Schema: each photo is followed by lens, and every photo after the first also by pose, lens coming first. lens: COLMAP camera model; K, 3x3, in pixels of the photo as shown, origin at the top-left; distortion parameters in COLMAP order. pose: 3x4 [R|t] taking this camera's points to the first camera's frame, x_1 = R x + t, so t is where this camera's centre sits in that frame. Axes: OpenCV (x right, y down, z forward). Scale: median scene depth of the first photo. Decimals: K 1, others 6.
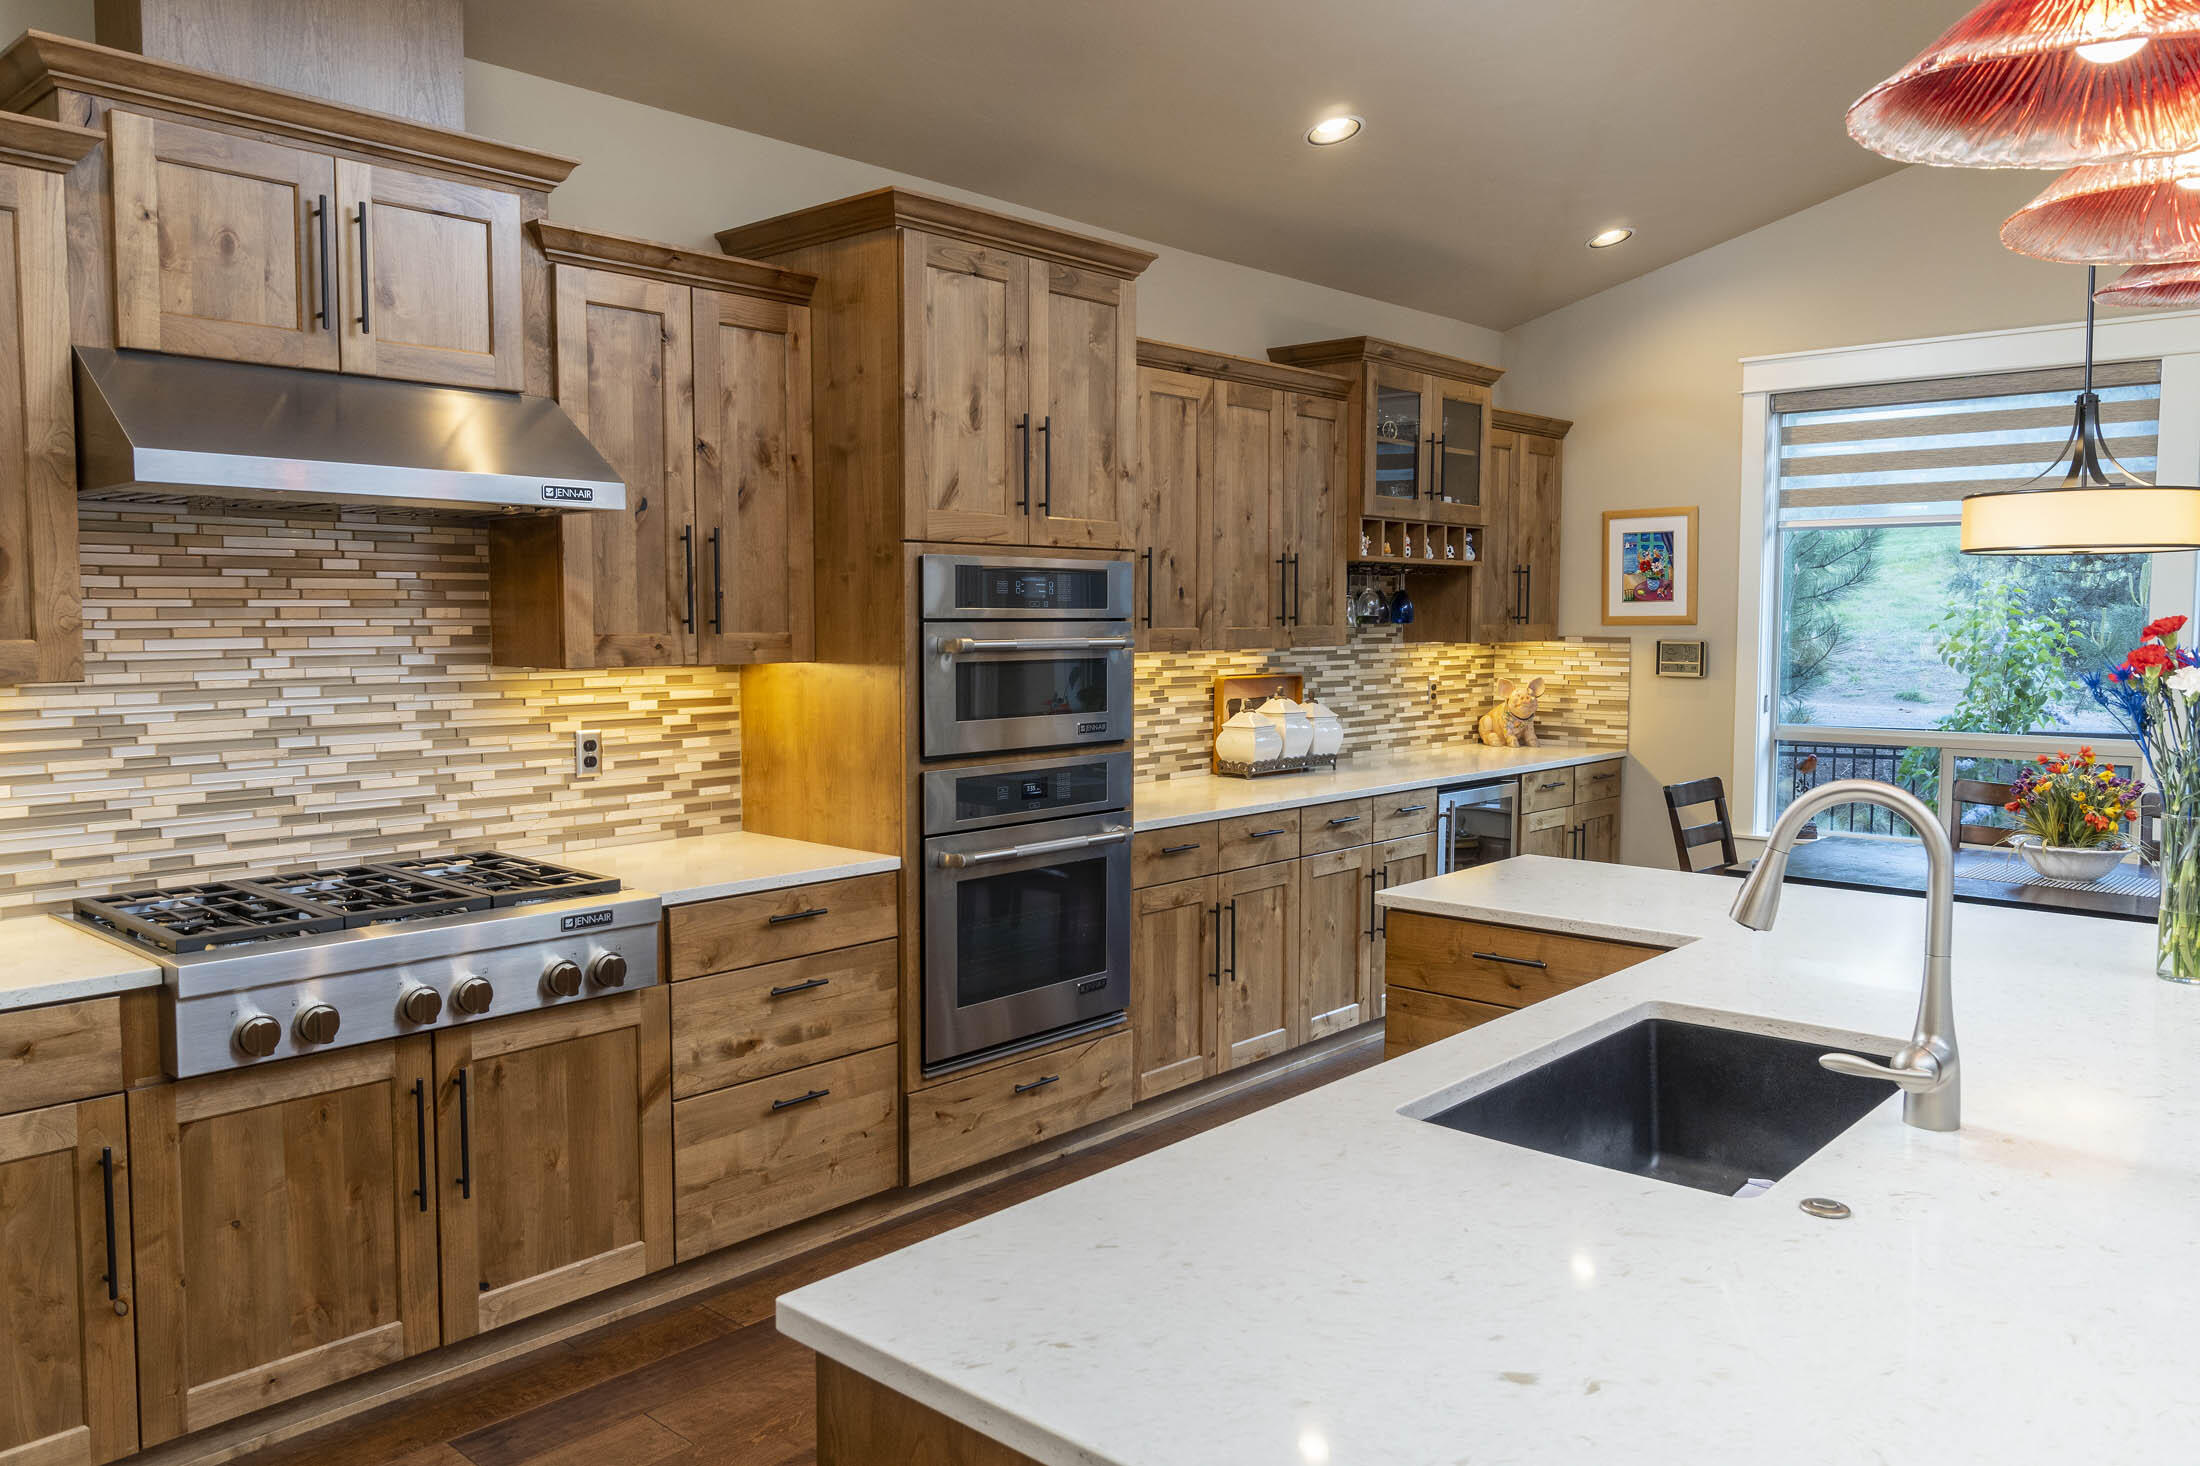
lens RADIAL K [[1593.5, 0, 1100.0], [0, 1593.5, 733.0], [0, 0, 1]] dist [0.006009, -0.000076]
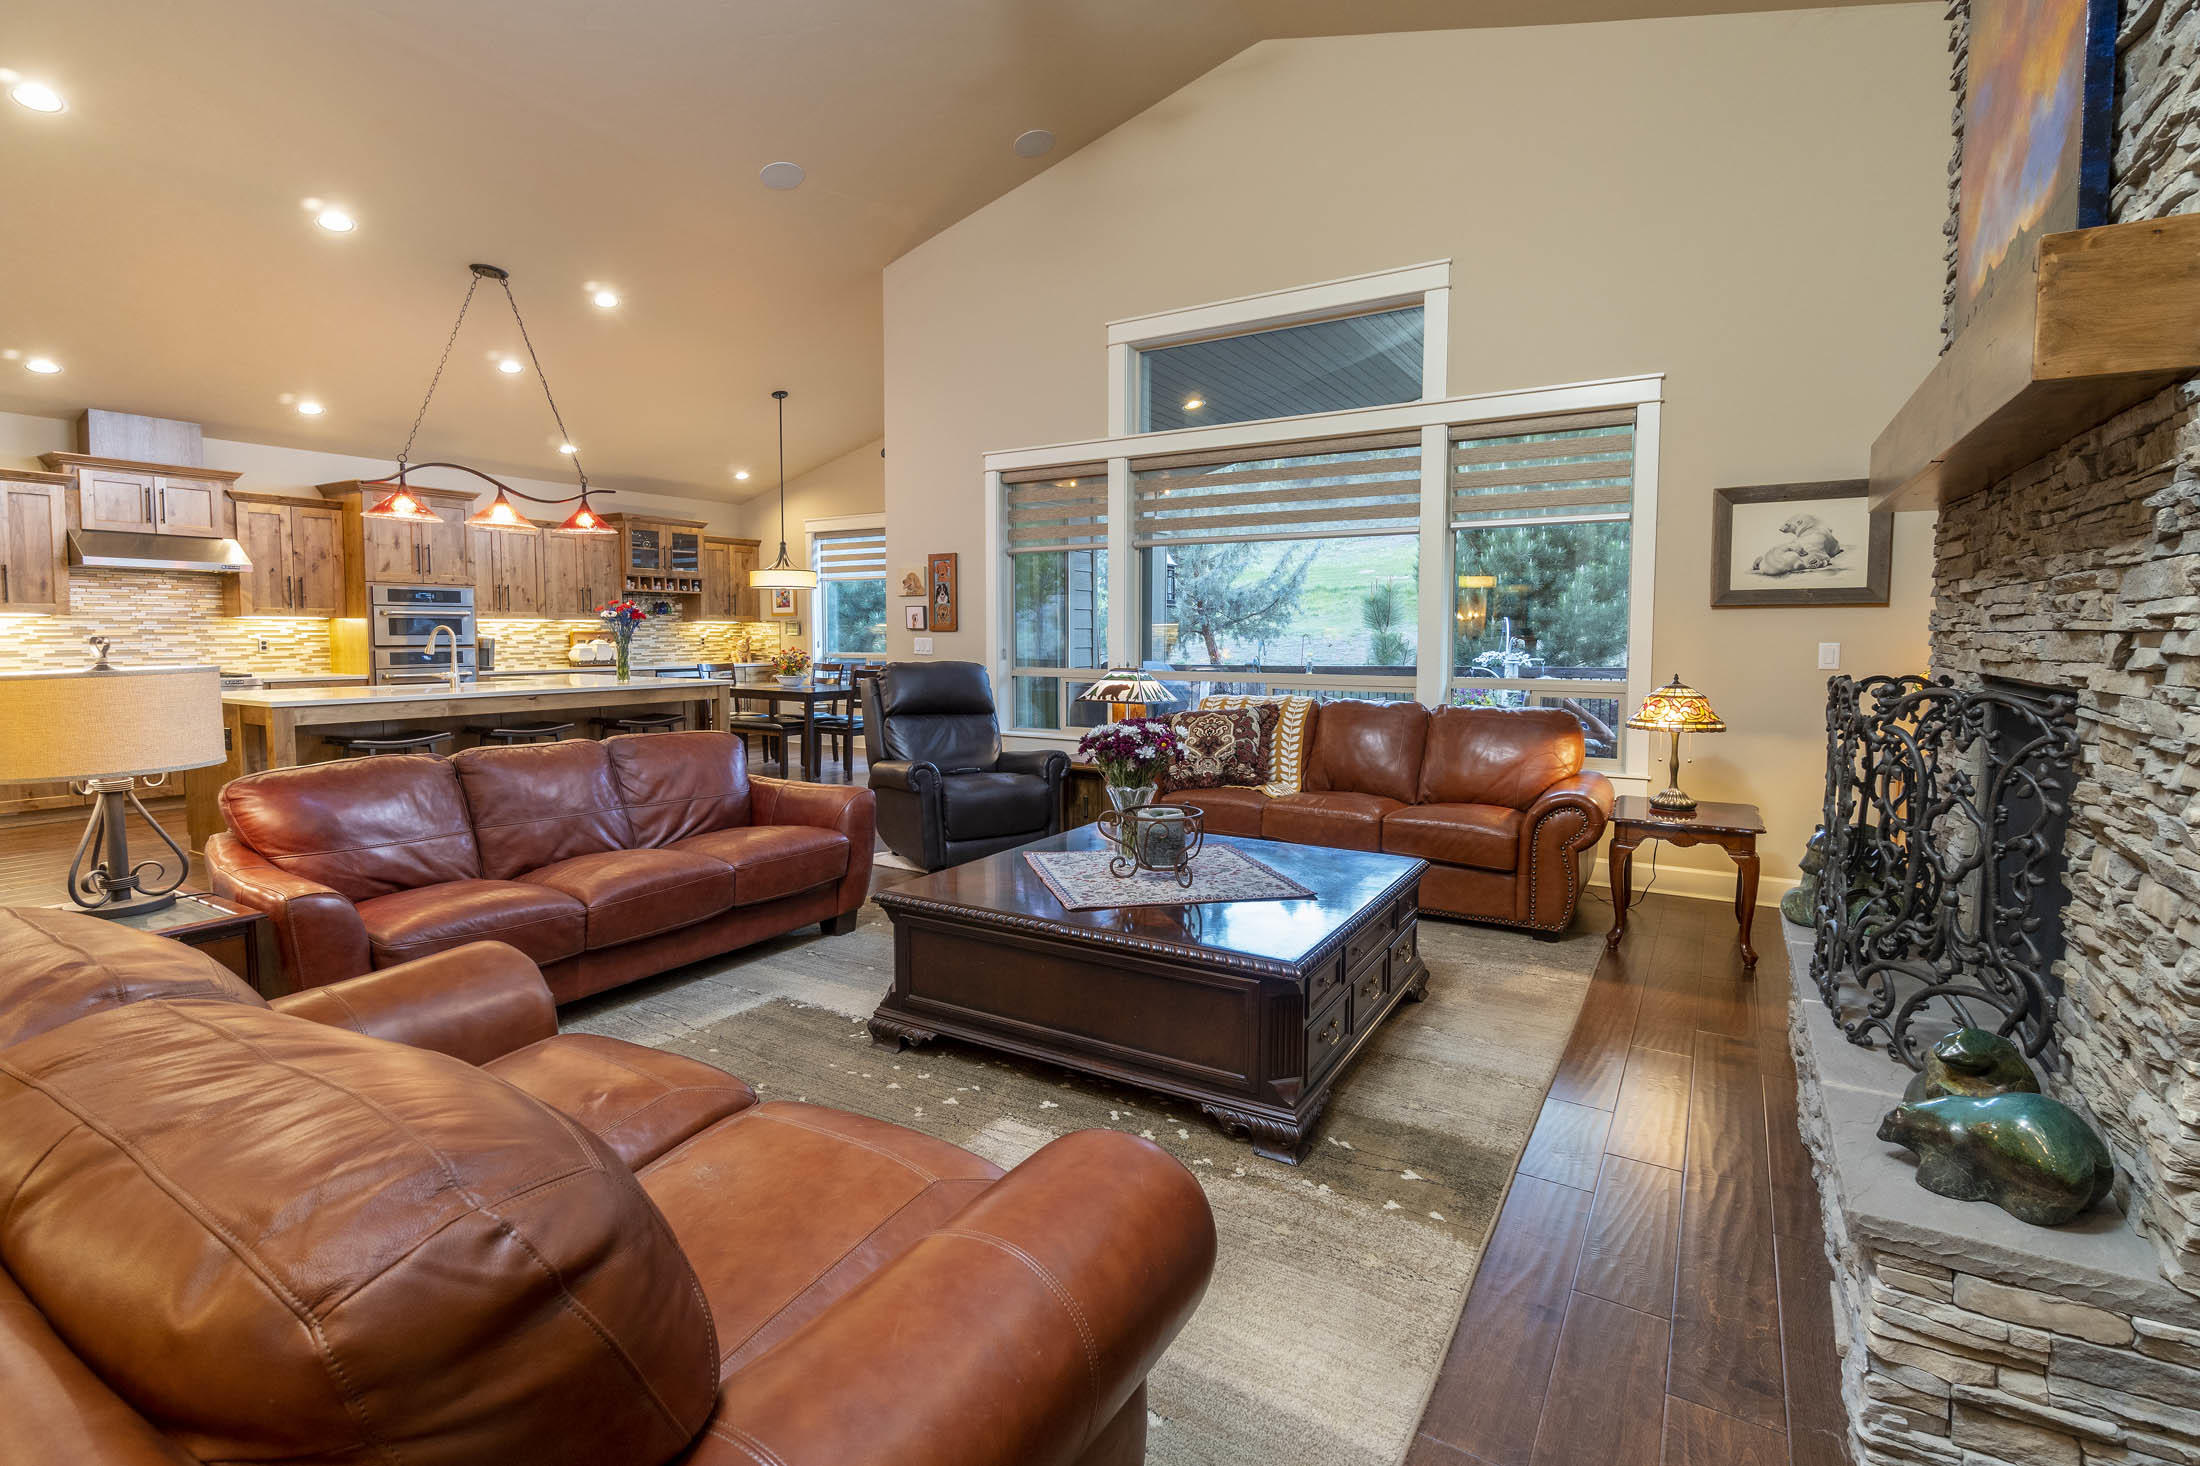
lens RADIAL K [[982.8, 0, 1101.9], [0, 982.8, 681.6], [0, 0, 1]] dist [-0.000139, -0.000008]
pose [[0.983386, -0.008010, 0.181348, 1.010715], [0.012320, 0.999667, -0.022652, 0.155101], [-0.181107, 0.024510, 0.983158, -1.299931]]
